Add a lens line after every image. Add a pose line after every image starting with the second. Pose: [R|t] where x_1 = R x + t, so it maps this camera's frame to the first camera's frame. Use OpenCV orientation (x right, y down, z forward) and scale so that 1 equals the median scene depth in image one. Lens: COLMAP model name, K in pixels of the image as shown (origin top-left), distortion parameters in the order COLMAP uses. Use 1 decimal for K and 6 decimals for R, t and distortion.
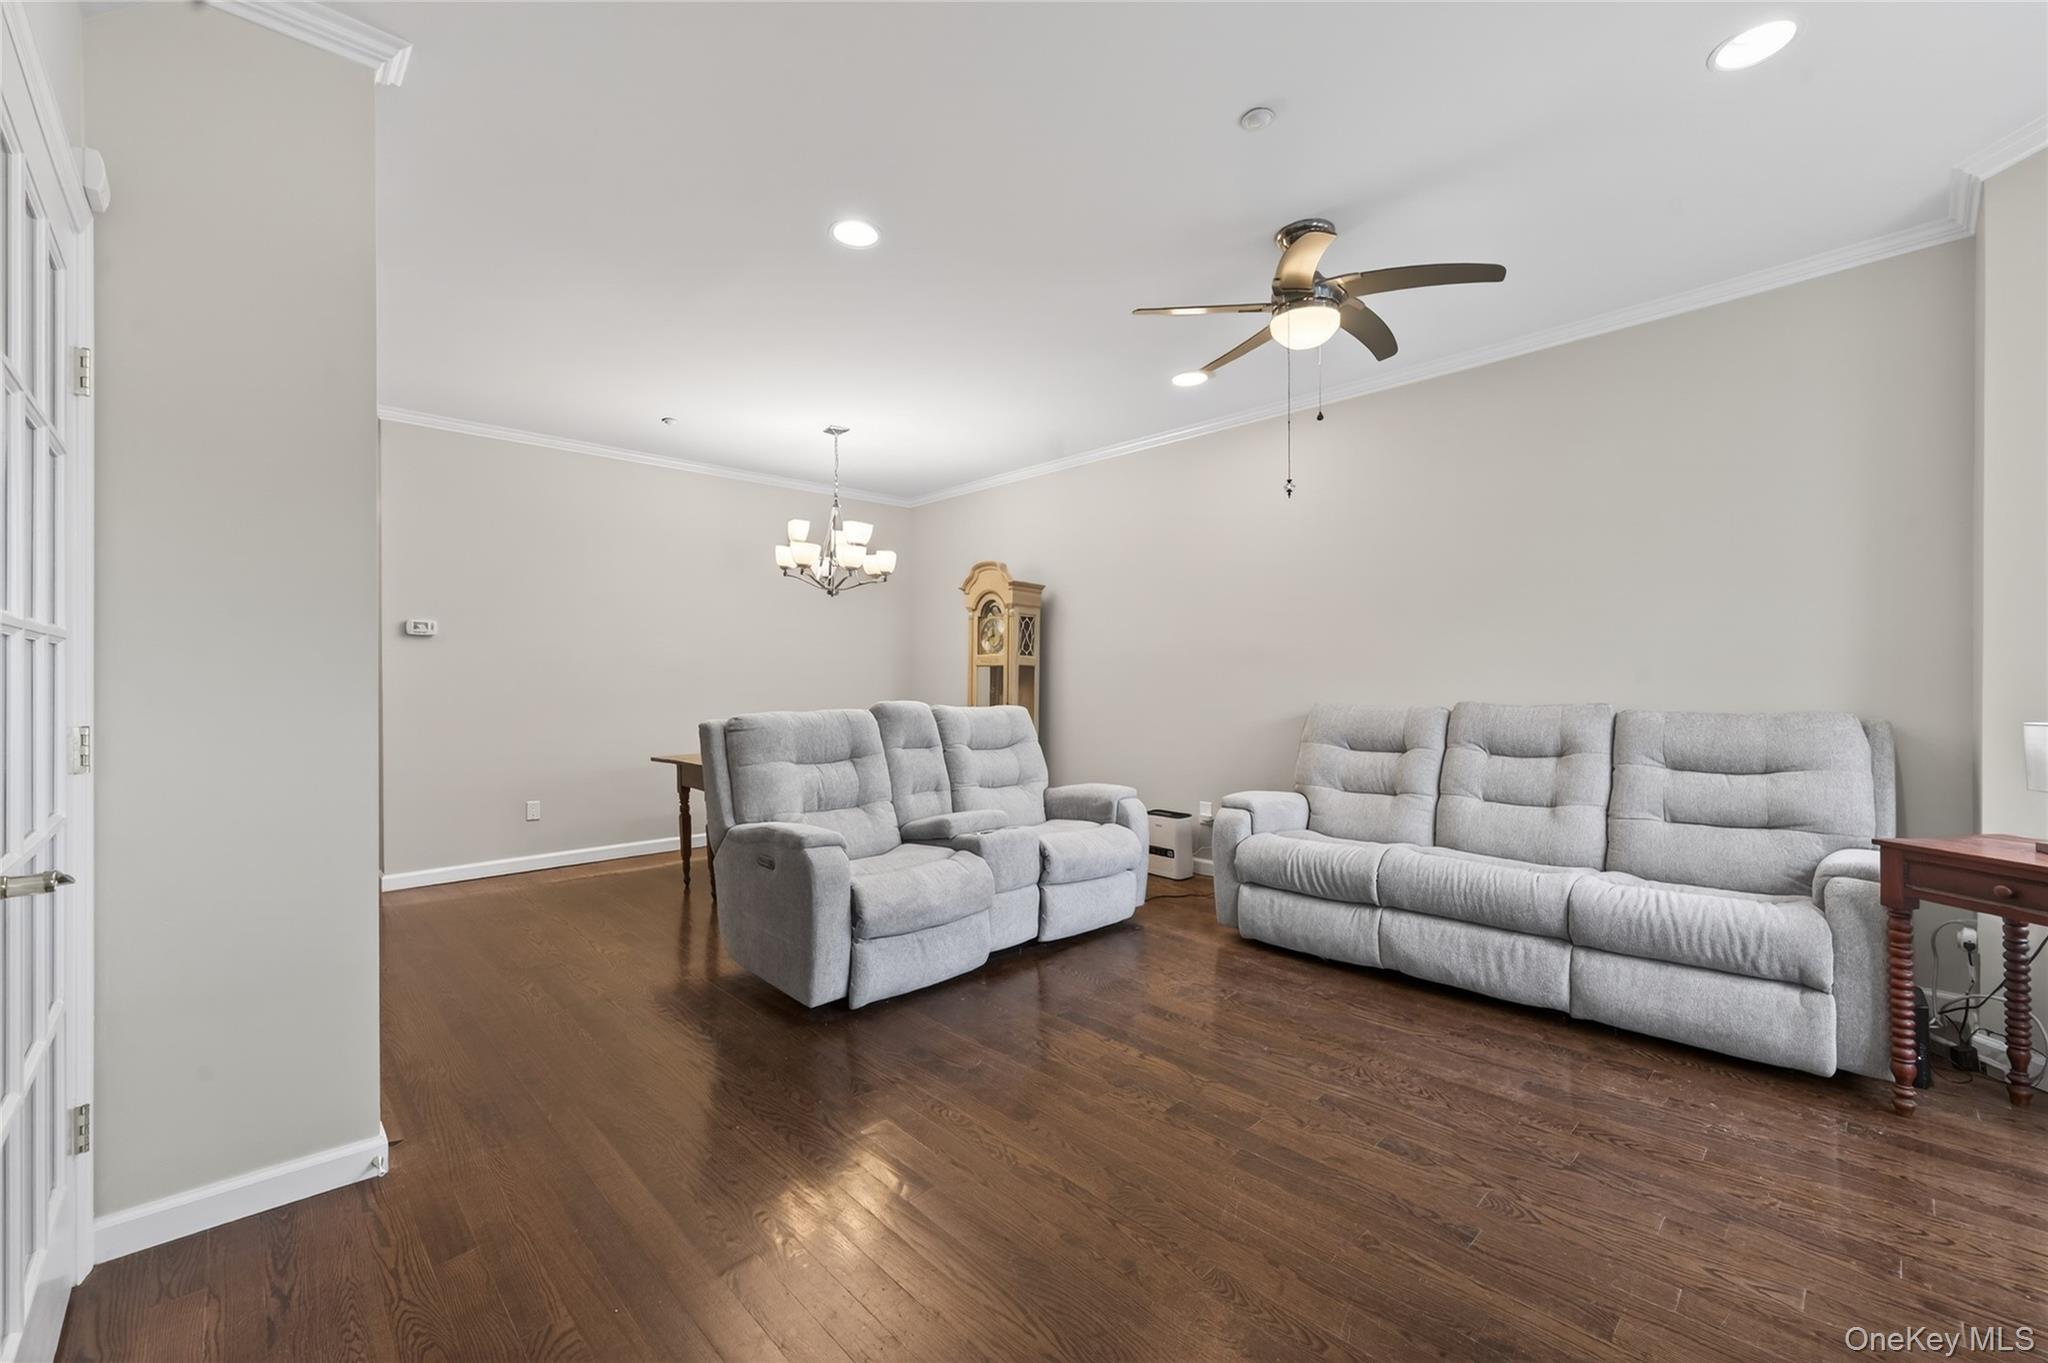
lens RADIAL K [[830.1, 0, 1034.9], [0, 830.1, 681.3], [0, 0, 1]] dist [0.000322, 0.000516]
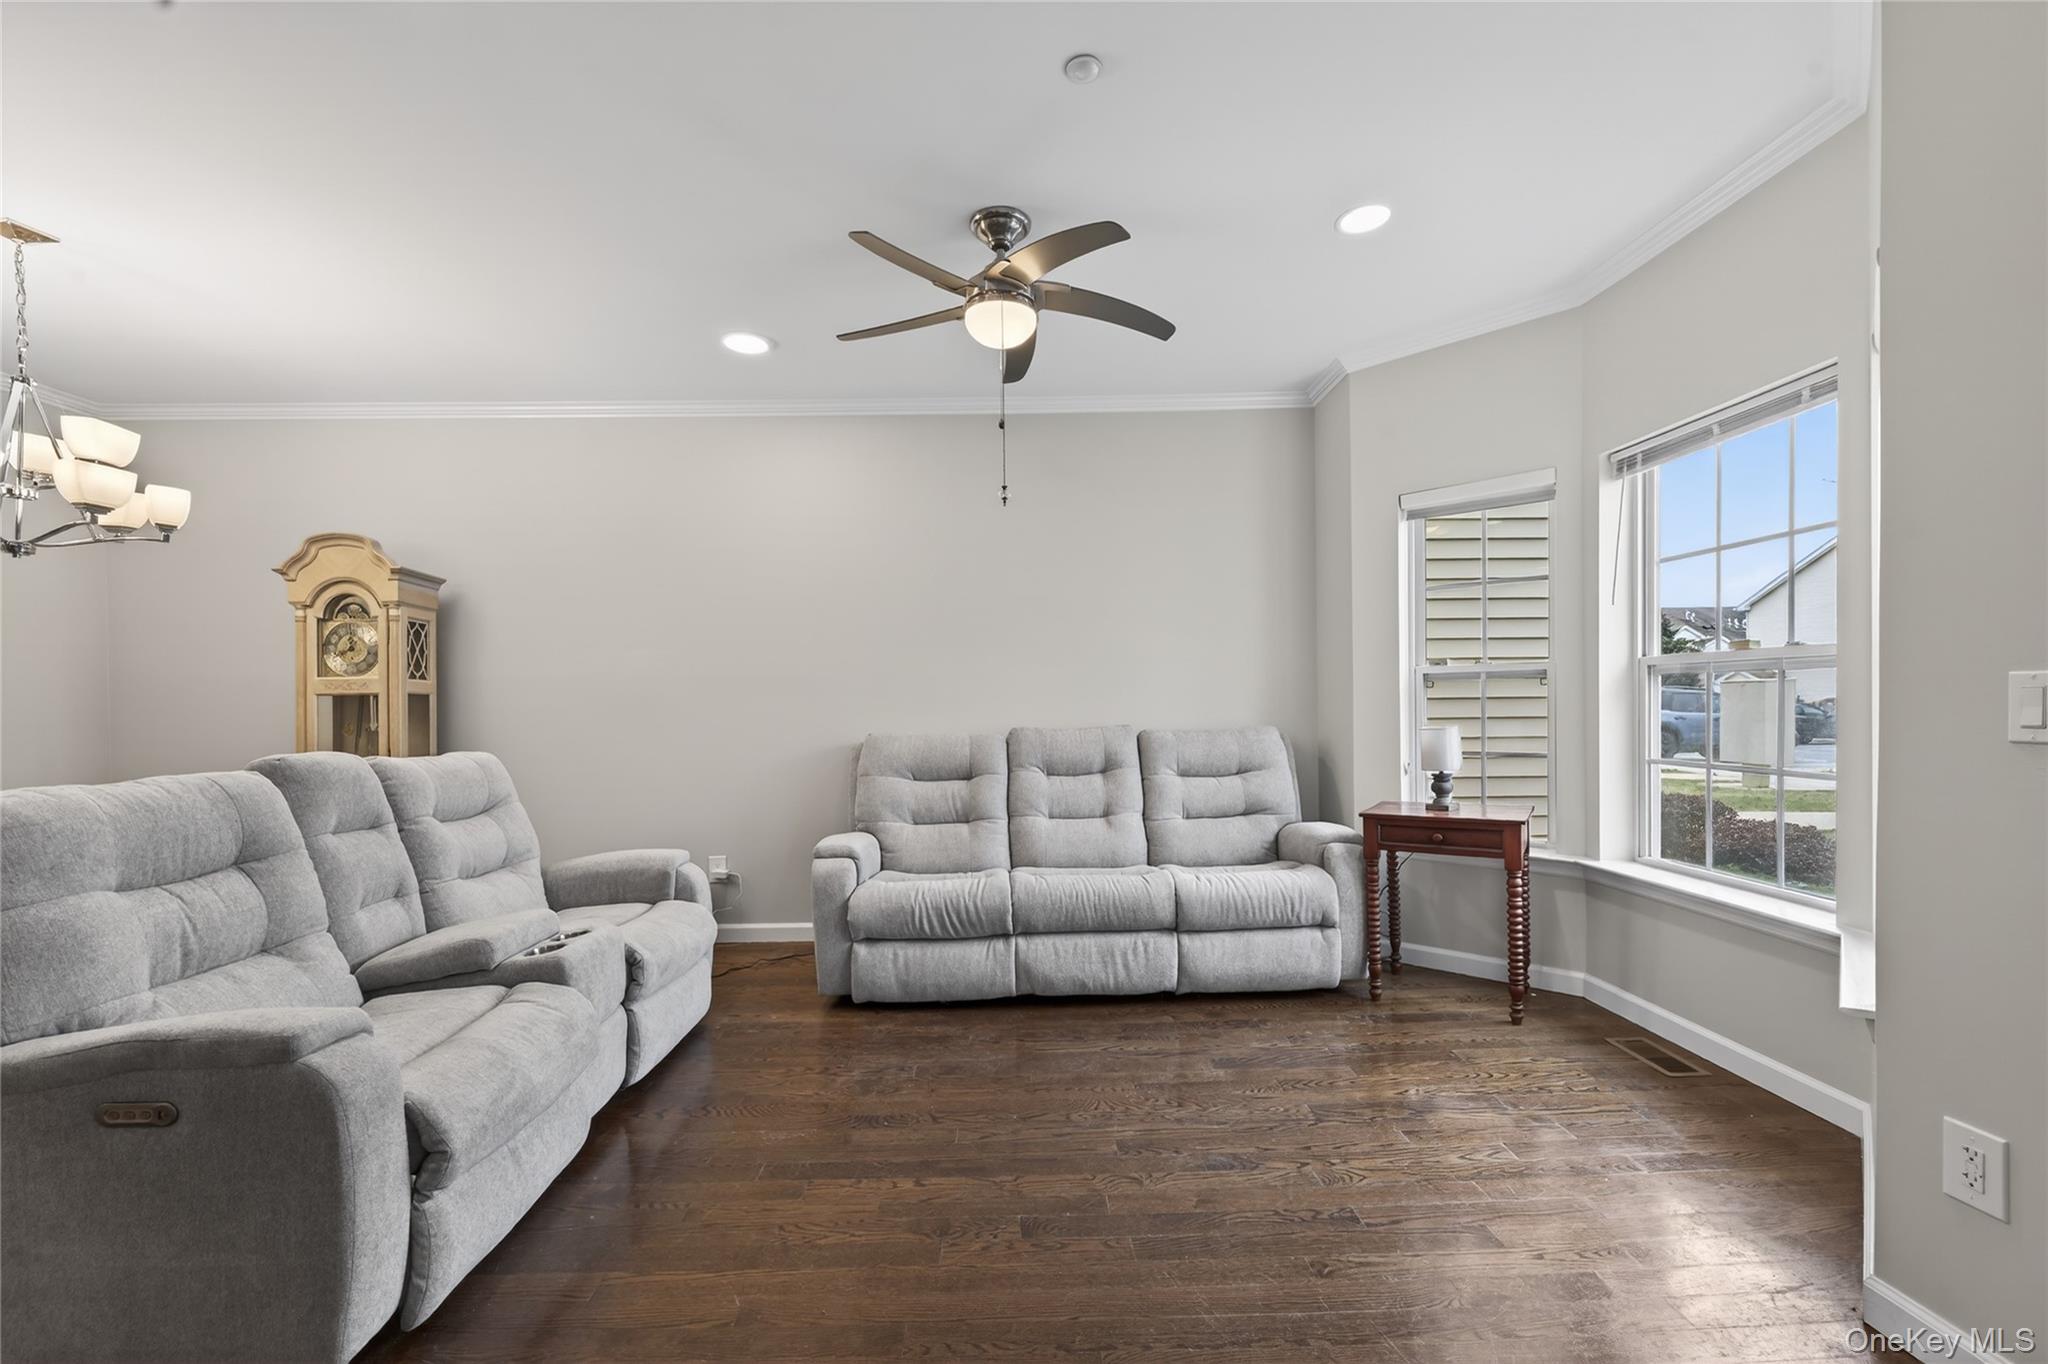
lens RADIAL K [[830.1, 0, 1015.6], [0, 830.1, 717.6], [0, 0, 1]] dist [0.000322, 0.000516]
pose [[0.687703, -0.017677, 0.725777, -0.276497], [0.014494, 0.999839, 0.010618, 0.000501], [-0.725847, 0.003217, 0.687849, 0.286307]]
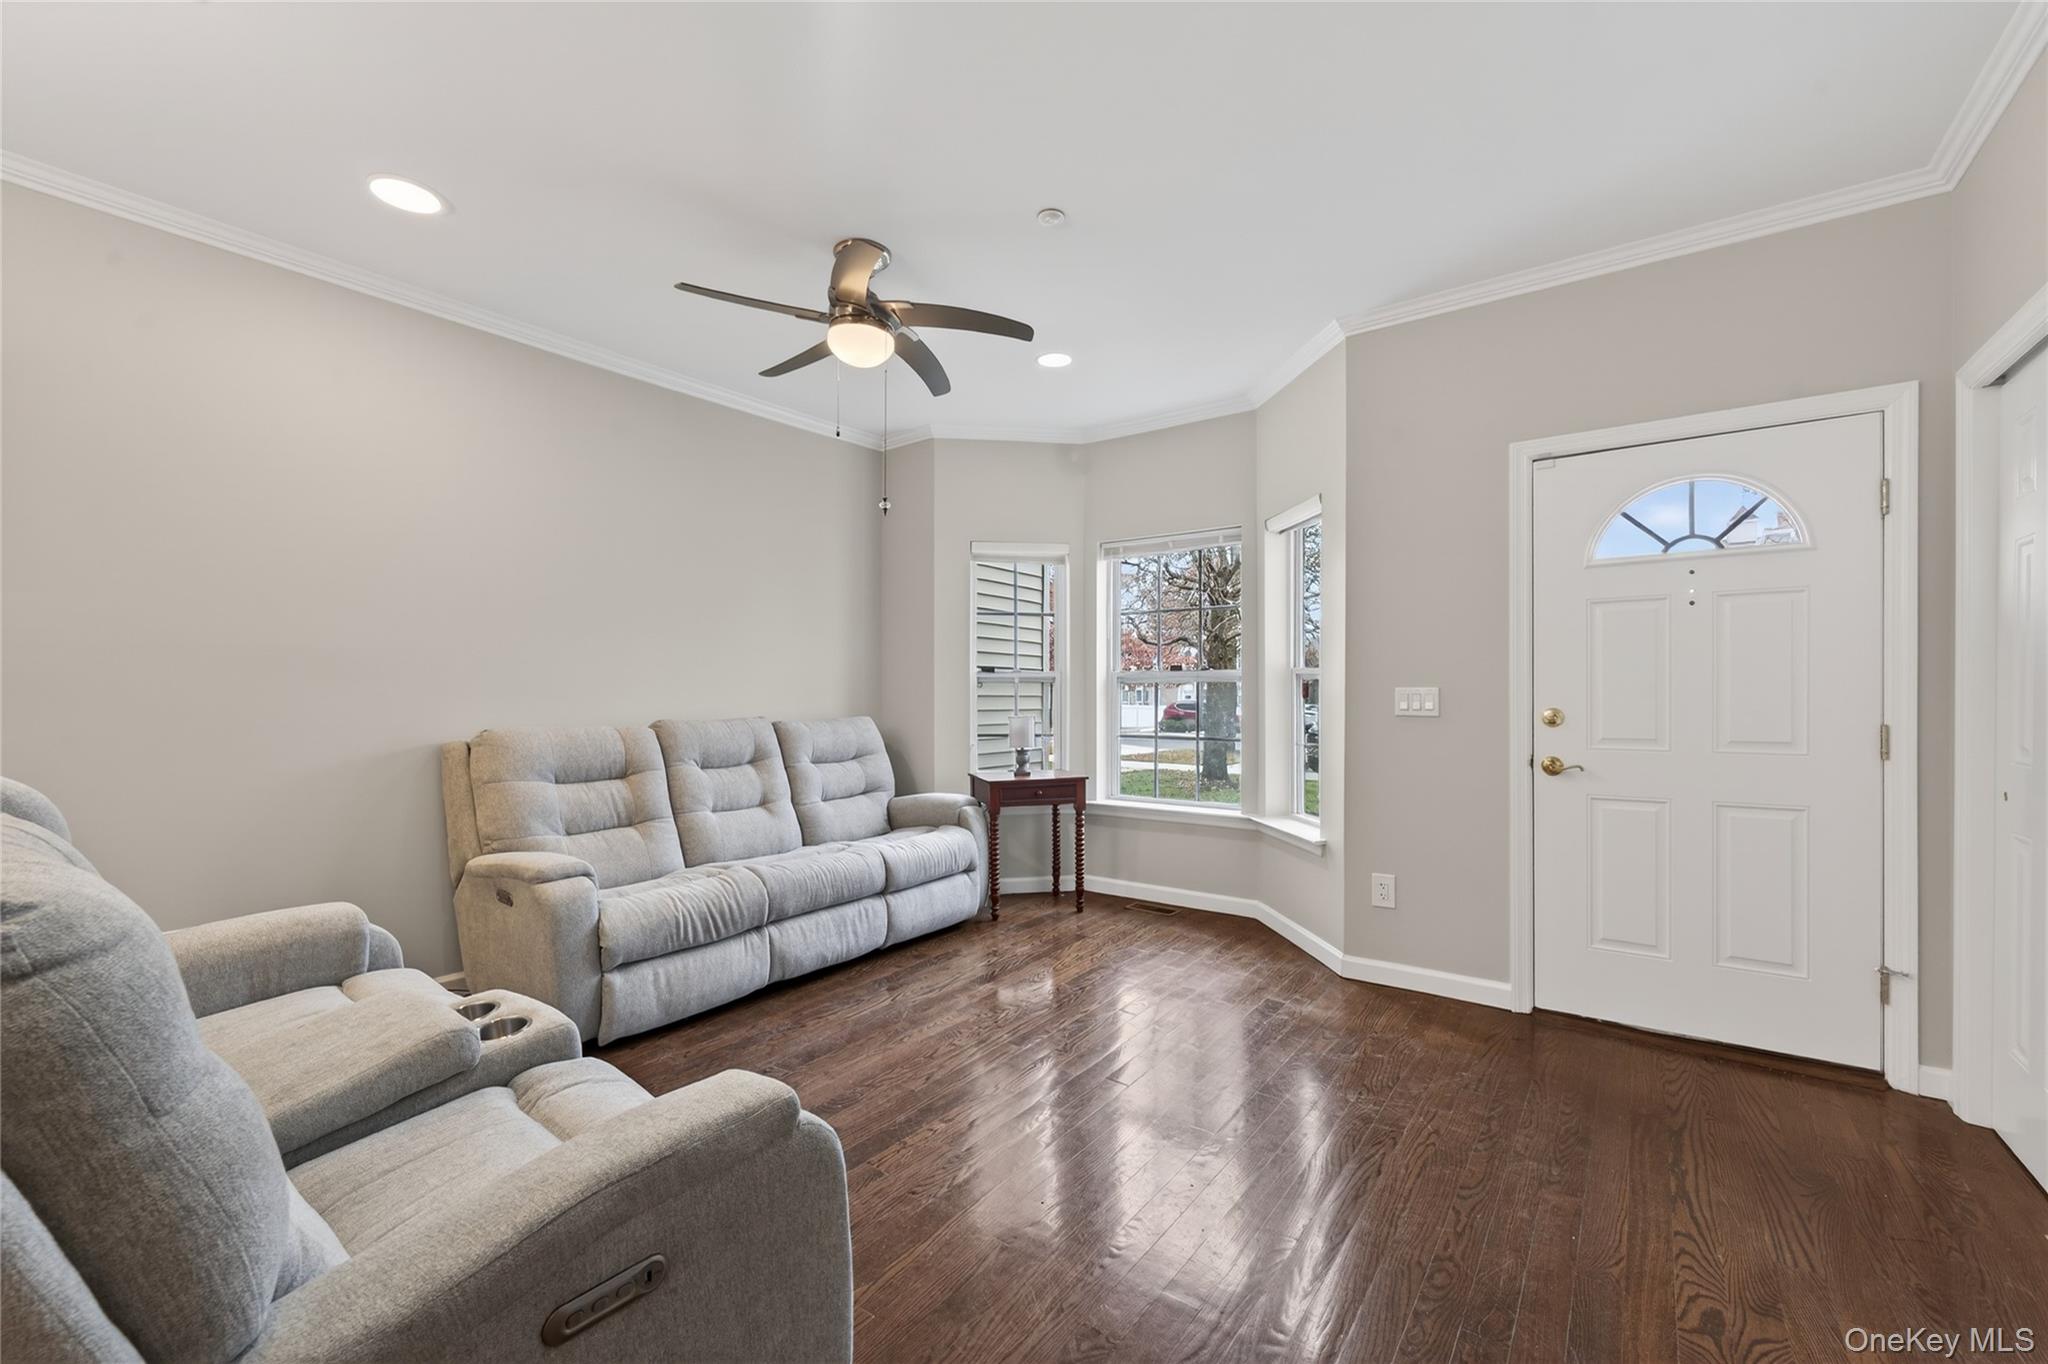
lens RADIAL K [[830.1, 0, 1017.8], [0, 830.1, 701.9], [0, 0, 1]] dist [0.000322, 0.000516]
pose [[-0.151512, -0.004726, 0.988444, -0.561768], [0.002364, 0.999984, 0.005144, -0.000991], [-0.988453, 0.003116, -0.151499, 0.781366]]
